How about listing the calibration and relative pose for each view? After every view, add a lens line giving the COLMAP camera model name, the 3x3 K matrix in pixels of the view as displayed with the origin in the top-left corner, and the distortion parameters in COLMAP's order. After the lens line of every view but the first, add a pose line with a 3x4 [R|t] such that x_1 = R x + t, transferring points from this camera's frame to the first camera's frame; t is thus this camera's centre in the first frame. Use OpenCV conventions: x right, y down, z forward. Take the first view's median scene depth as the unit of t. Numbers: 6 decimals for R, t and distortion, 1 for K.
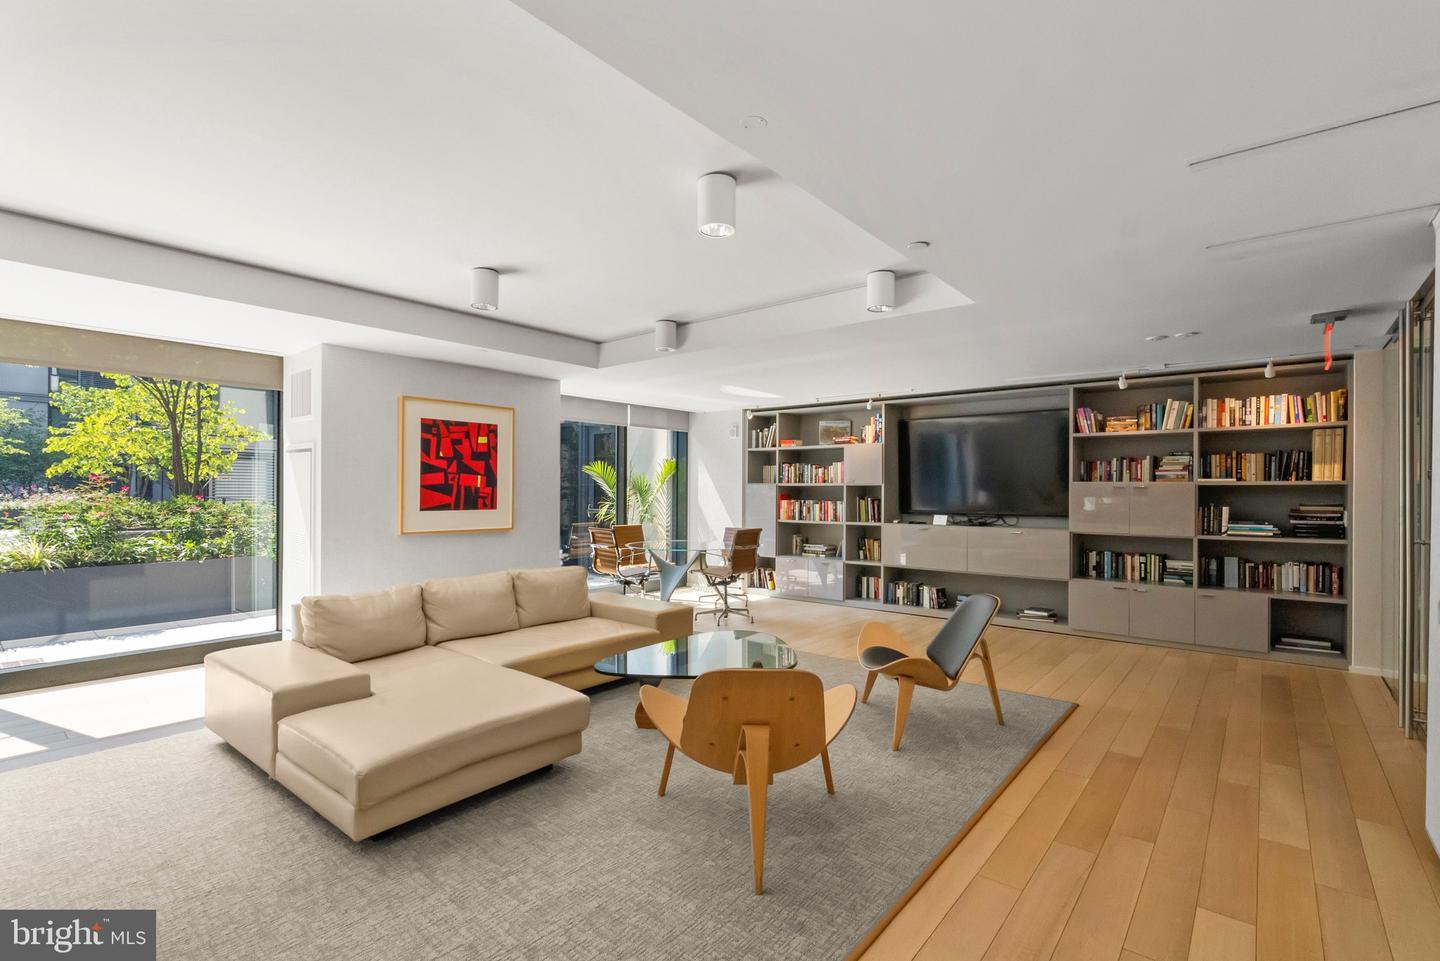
lens RADIAL K [[664.9, 0, 724.7], [0, 664.9, 487.4], [0, 0, 1]] dist [-0.000981, 0.000149]
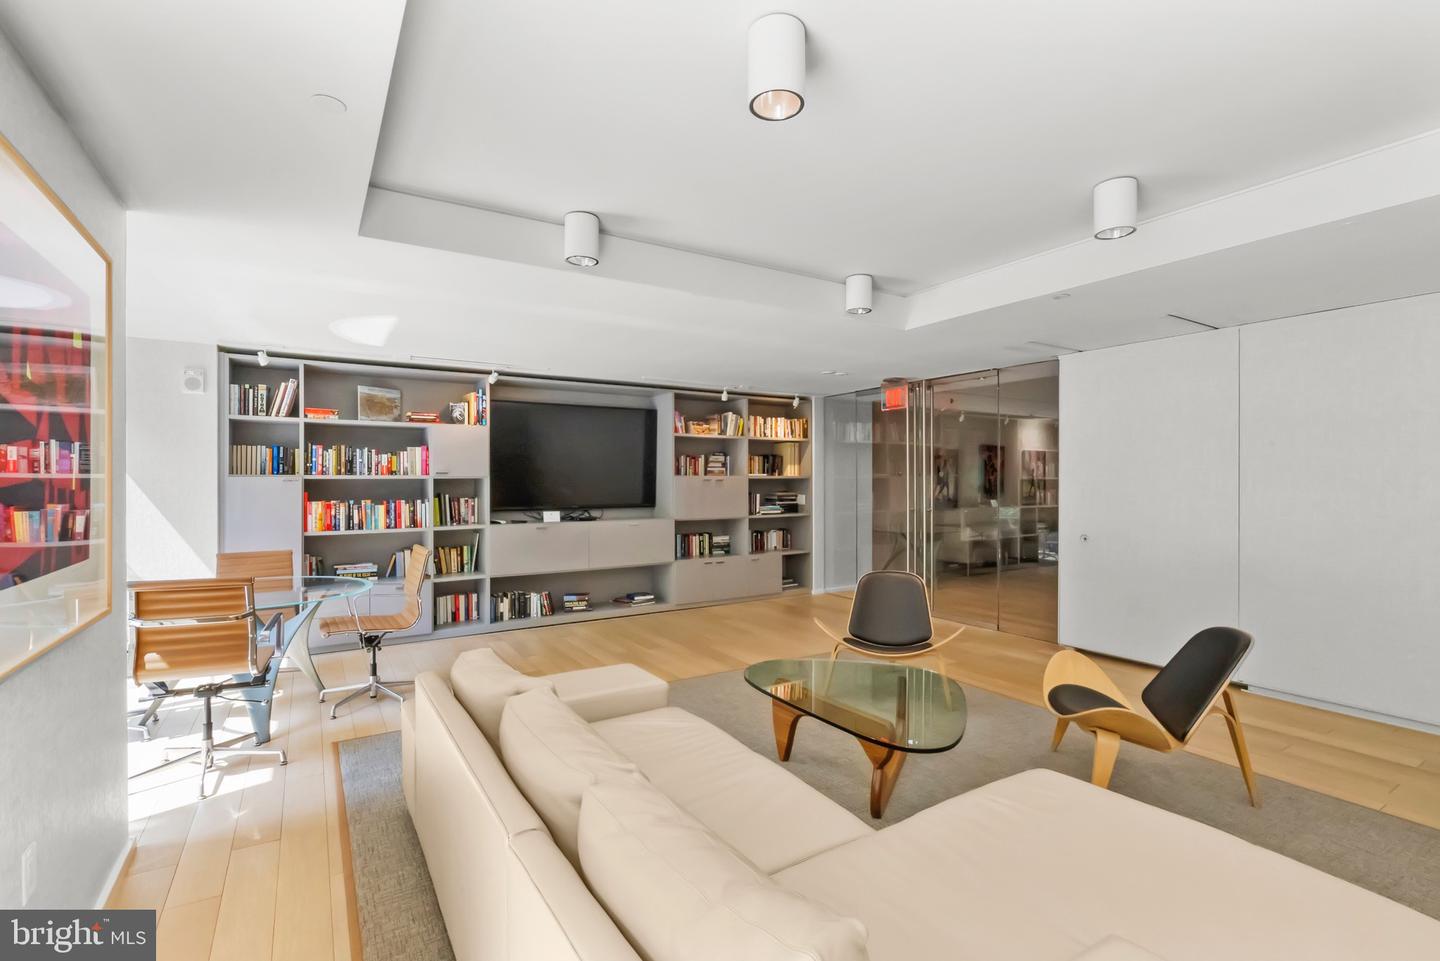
lens RADIAL K [[664.9, 0, 726.1], [0, 664.9, 476.9], [0, 0, 1]] dist [-0.000981, 0.000149]
pose [[0.311406, -0.001522, 0.950276, -0.468677], [-0.001379, 0.999997, 0.002054, -0.007541], [-0.950276, -0.001950, 0.311403, 0.496457]]
